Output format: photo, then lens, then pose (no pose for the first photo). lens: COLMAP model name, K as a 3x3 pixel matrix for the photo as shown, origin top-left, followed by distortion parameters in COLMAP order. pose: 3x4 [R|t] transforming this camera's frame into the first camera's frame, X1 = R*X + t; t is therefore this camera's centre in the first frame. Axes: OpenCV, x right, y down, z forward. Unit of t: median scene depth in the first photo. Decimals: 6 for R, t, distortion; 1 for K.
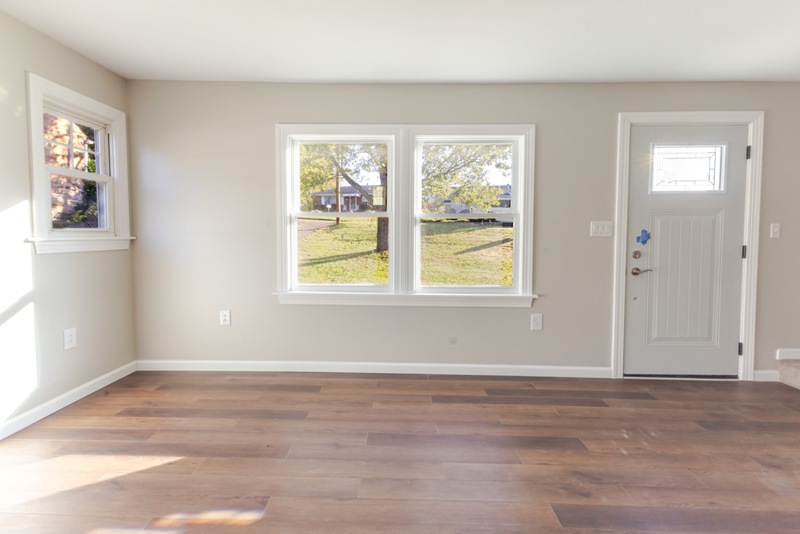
lens RADIAL K [[359.9, 0, 398.5], [0, 359.9, 245.8], [0, 0, 1]] dist [0.010486, -0.000108]
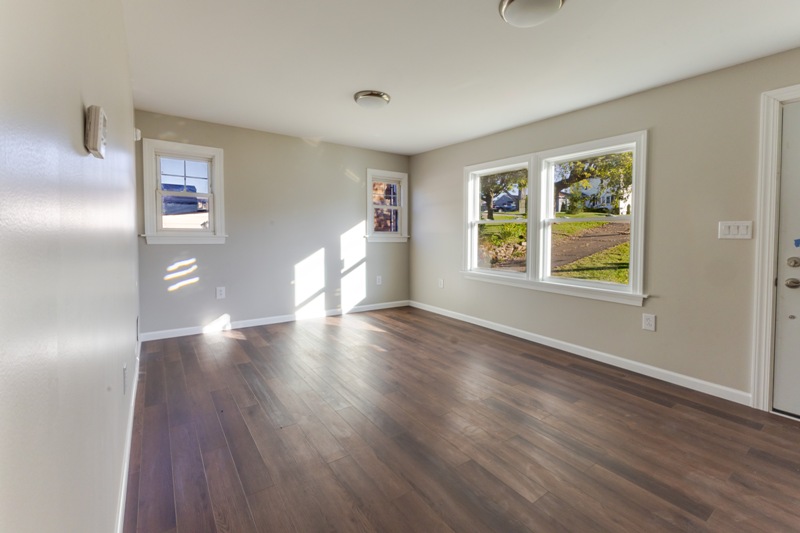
lens RADIAL K [[352.8, 0, 397.1], [0, 352.8, 245.6], [0, 0, 1]] dist [0.001977, -0.000543]
pose [[0.584192, 0.027984, -0.811133, 0.803158], [-0.034816, 0.999350, 0.009402, 0.011845], [0.810869, 0.022747, 0.584786, -0.168310]]
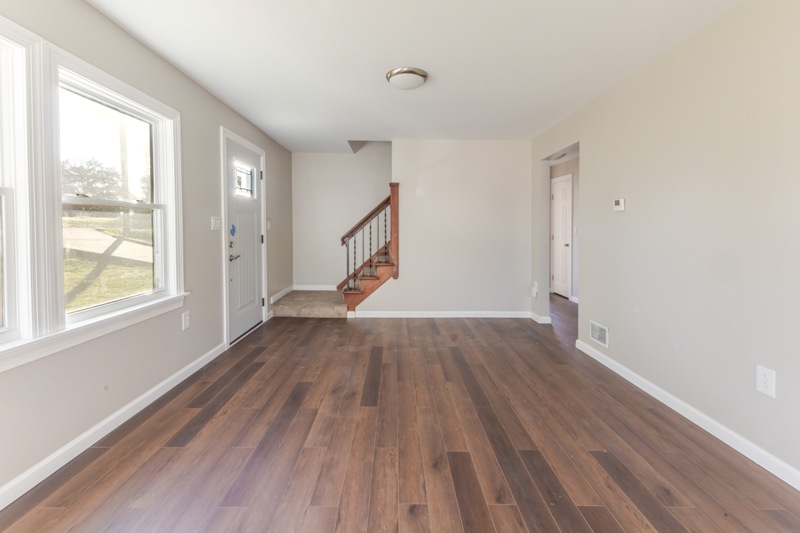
lens RADIAL K [[352.8, 0, 397.1], [0, 352.8, 245.6], [0, 0, 1]] dist [0.001977, -0.000543]
pose [[-0.032112, -0.055088, 0.997965, -0.578911], [0.030131, 0.997973, 0.056058, -0.023227], [-0.999030, 0.031870, -0.030387, 0.486610]]
